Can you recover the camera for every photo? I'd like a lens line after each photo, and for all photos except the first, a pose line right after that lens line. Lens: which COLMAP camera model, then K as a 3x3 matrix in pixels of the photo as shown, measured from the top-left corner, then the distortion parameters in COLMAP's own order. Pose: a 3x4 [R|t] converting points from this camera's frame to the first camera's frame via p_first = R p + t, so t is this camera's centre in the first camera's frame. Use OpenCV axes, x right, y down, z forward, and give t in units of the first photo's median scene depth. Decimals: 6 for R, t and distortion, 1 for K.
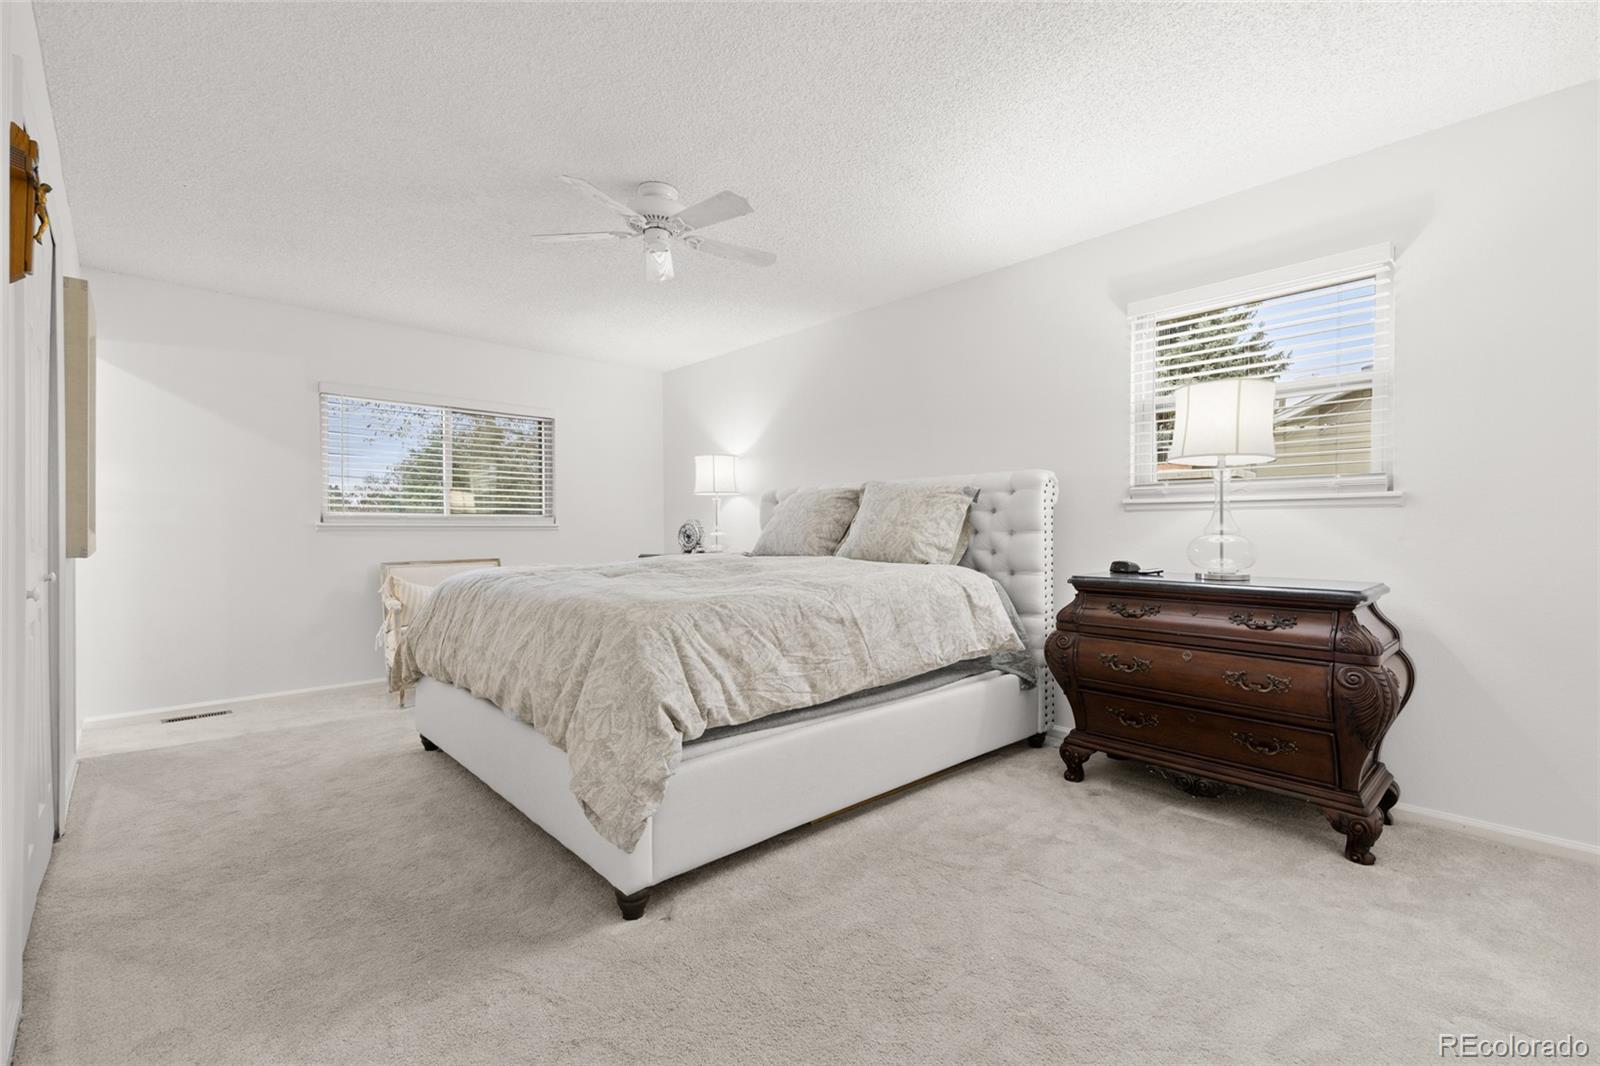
lens RADIAL K [[695.9, 0, 791.1], [0, 695.9, 523.3], [0, 0, 1]] dist [-0.022641, 0.003171]
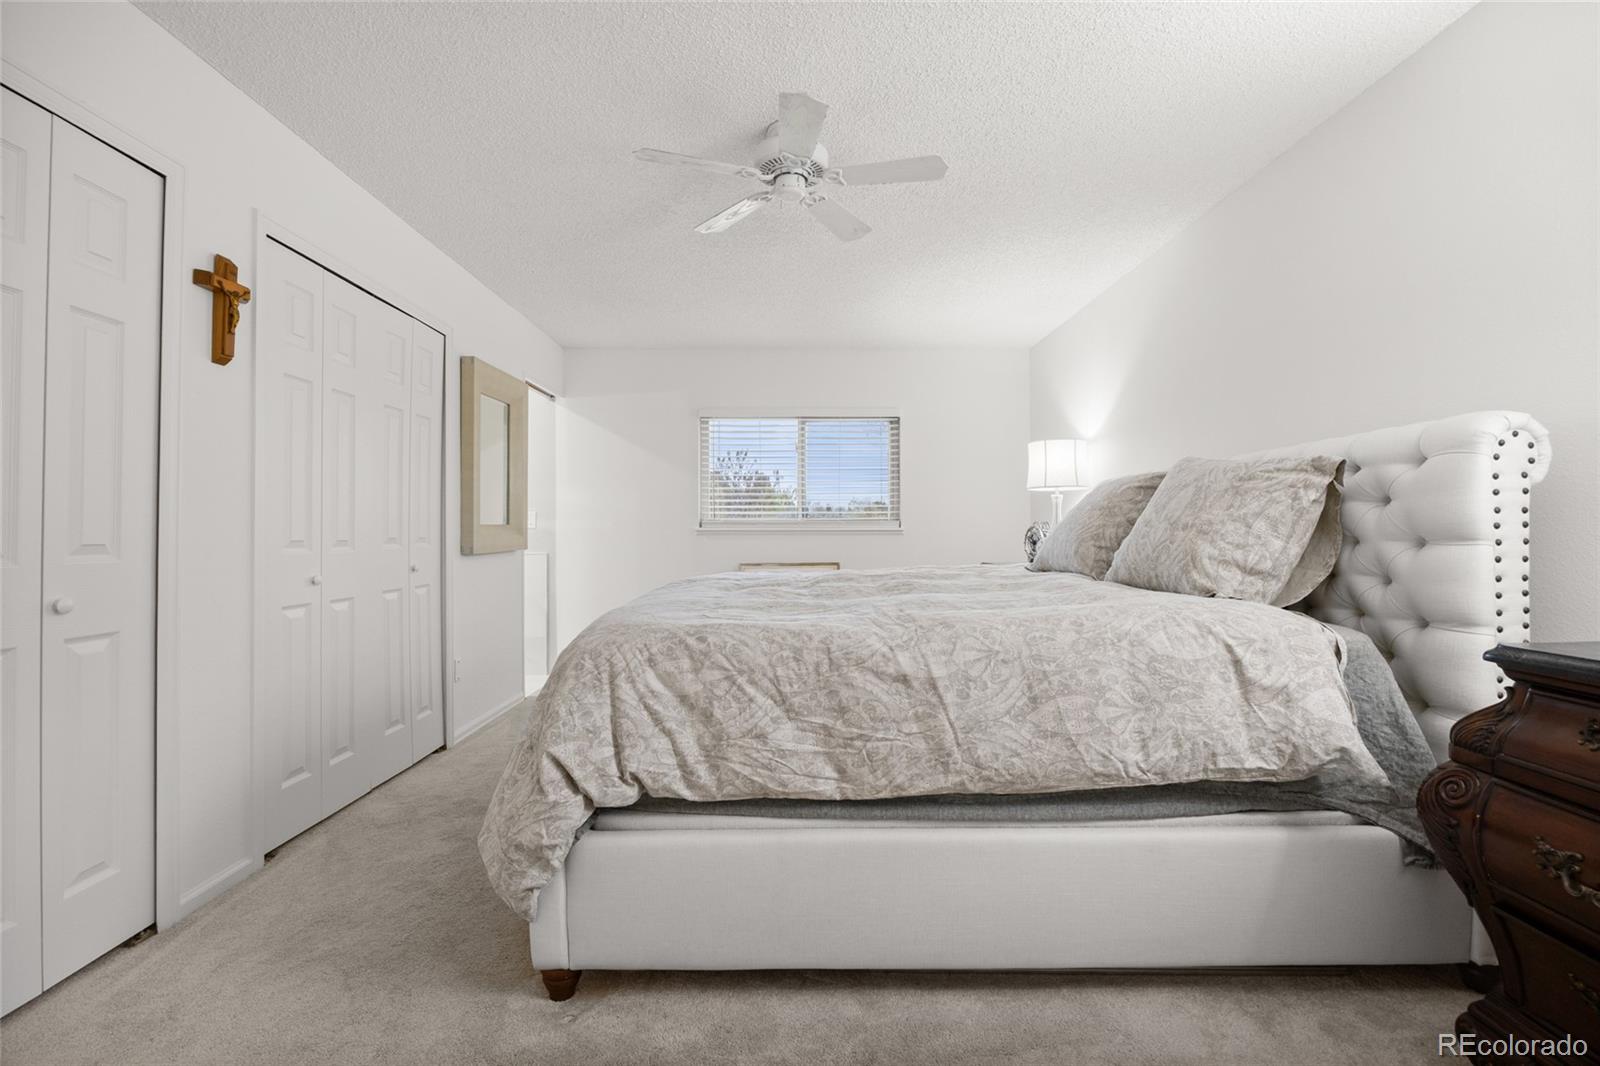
lens RADIAL K [[695.9, 0, 803.5], [0, 695.9, 533.8], [0, 0, 1]] dist [-0.022641, 0.003171]
pose [[0.744523, 0.002411, -0.667593, 0.383865], [0.005086, 0.999944, 0.009284, -0.000447], [0.667578, -0.010308, 0.744469, 0.409283]]
